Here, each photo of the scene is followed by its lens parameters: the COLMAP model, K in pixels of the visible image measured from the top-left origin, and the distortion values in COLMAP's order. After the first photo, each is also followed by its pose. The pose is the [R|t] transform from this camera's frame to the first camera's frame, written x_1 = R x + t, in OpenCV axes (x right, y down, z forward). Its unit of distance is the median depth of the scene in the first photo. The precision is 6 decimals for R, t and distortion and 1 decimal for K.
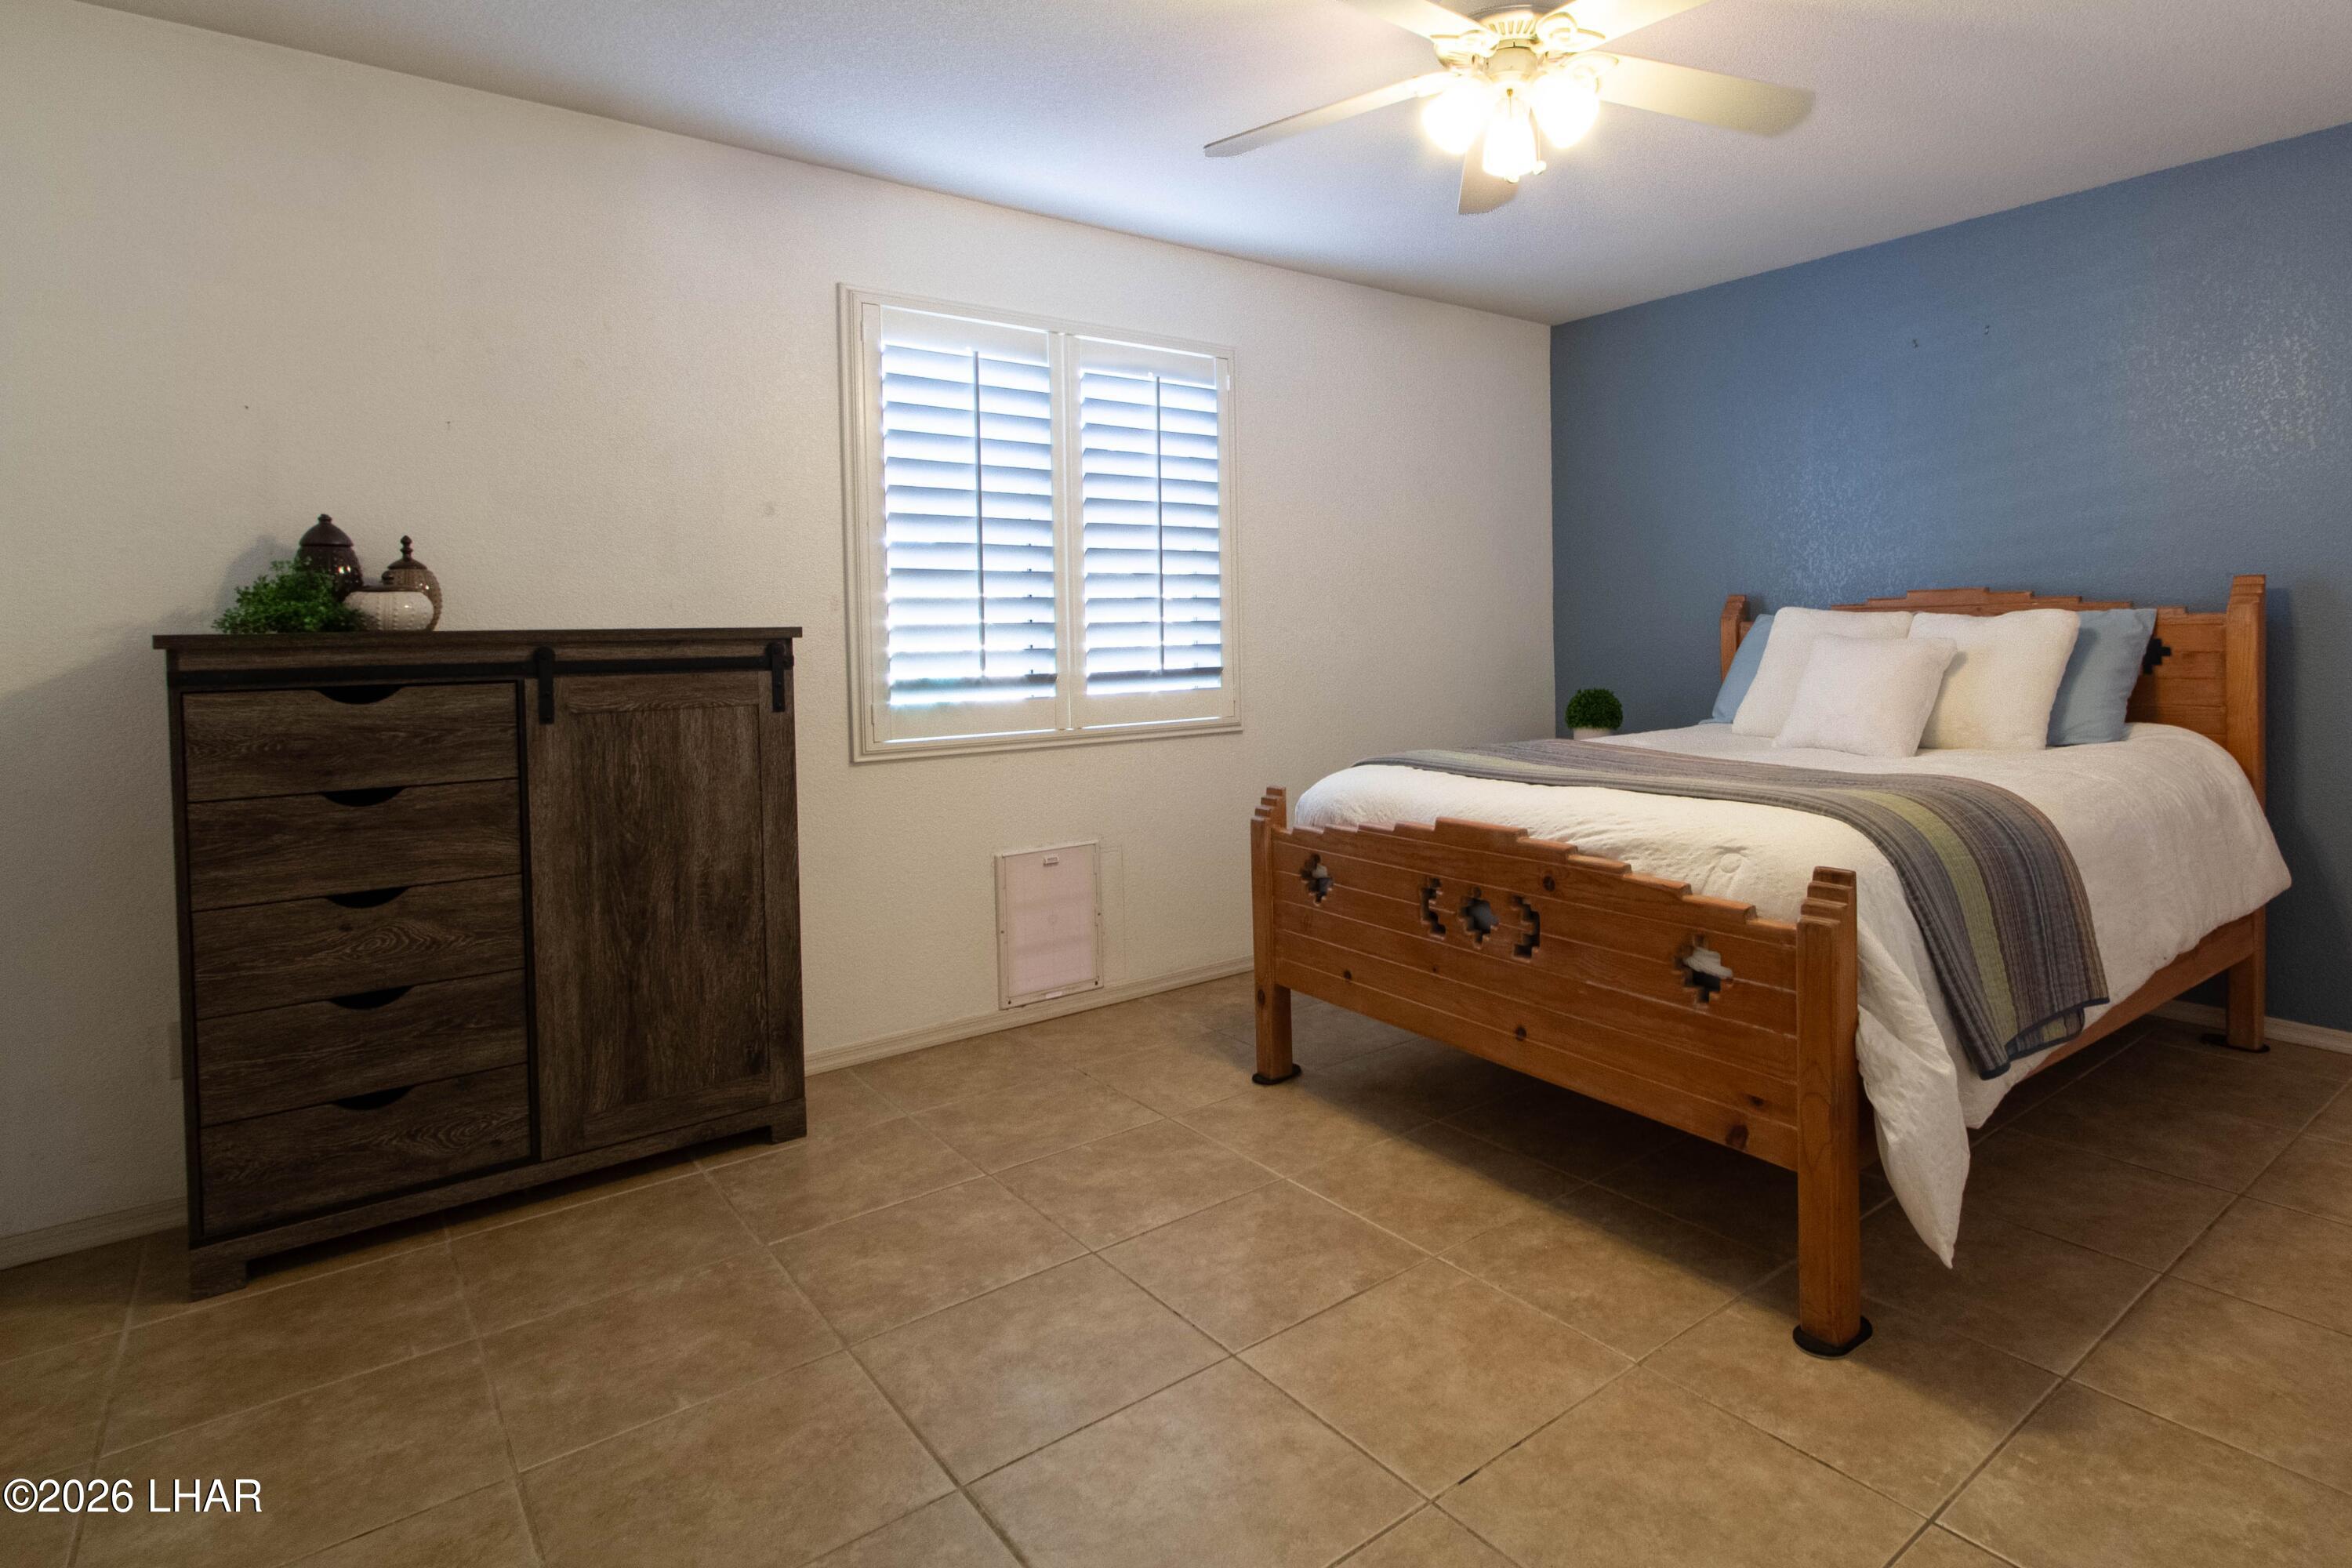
lens RADIAL K [[1364.0, 0, 1176.3], [0, 1364.0, 666.4], [0, 0, 1]] dist [-0.004155, -0.000214]
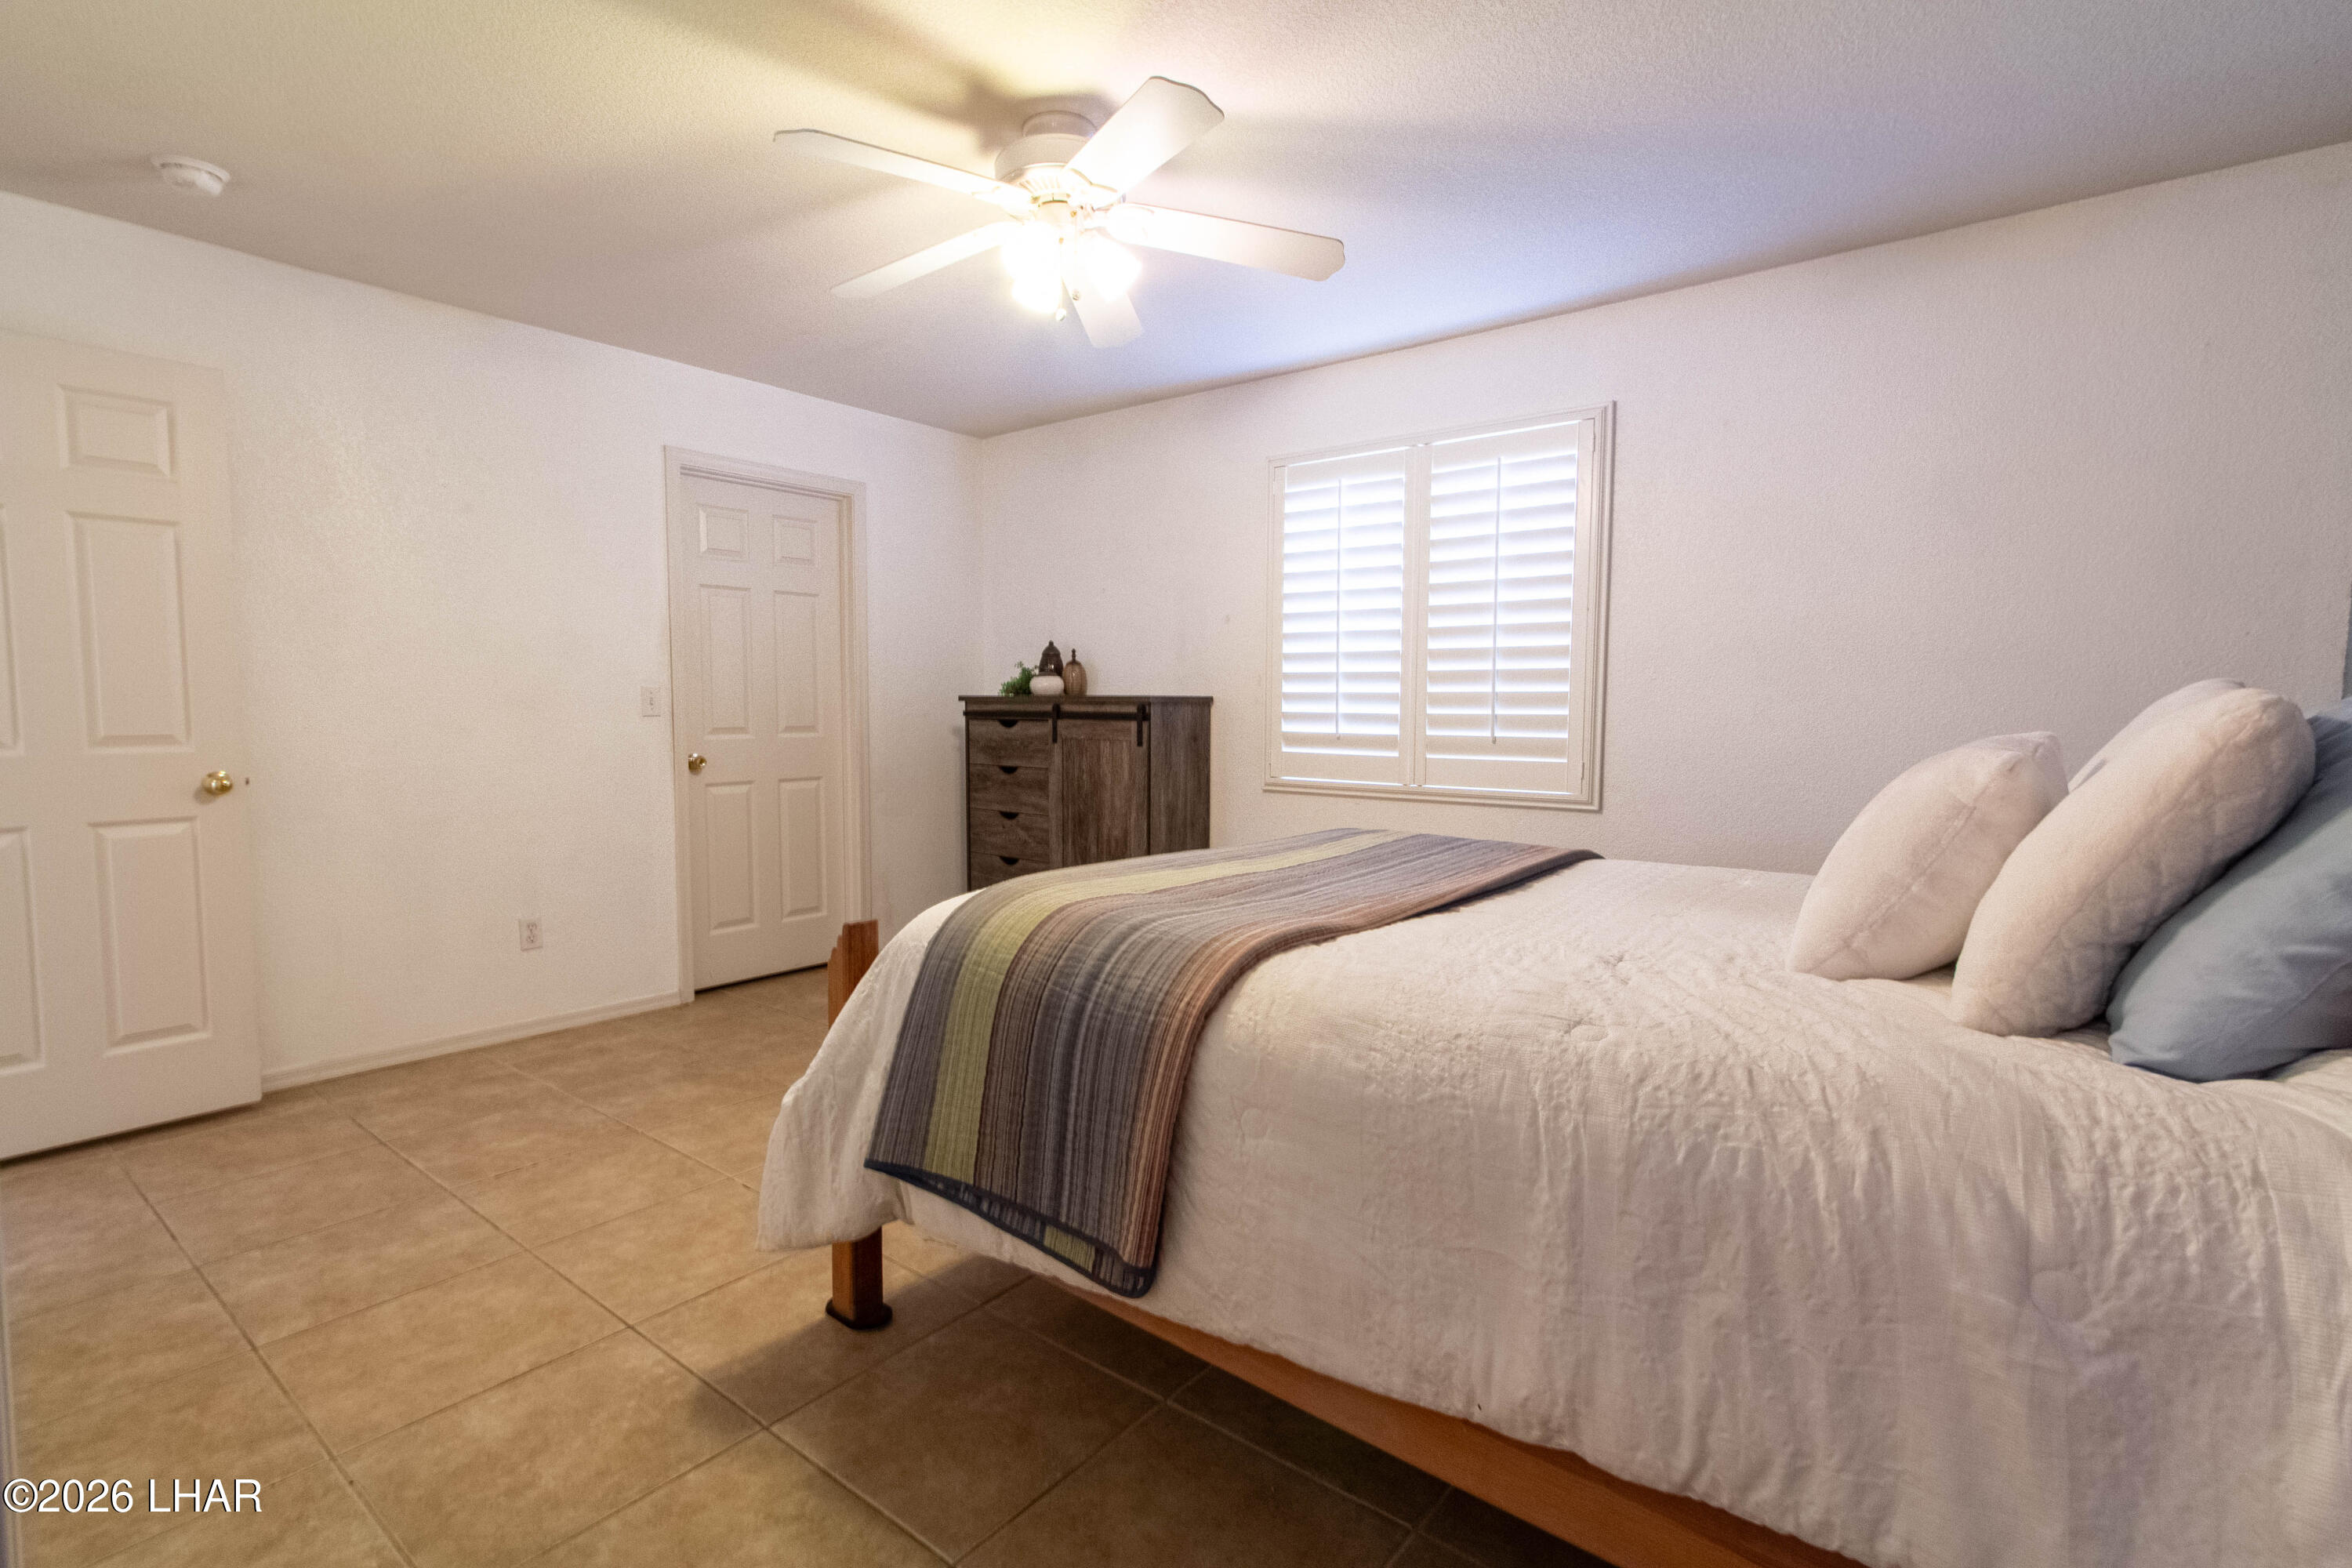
lens RADIAL K [[1090.8, 0, 1176.0], [0, 1090.8, 784.0], [0, 0, 1]] dist [-0.001759, -0.000154]
pose [[0.202848, 0.094694, -0.974621, 1.134458], [-0.032584, 0.995415, 0.089933, -0.047613], [0.978668, 0.013514, 0.205003, 0.856479]]
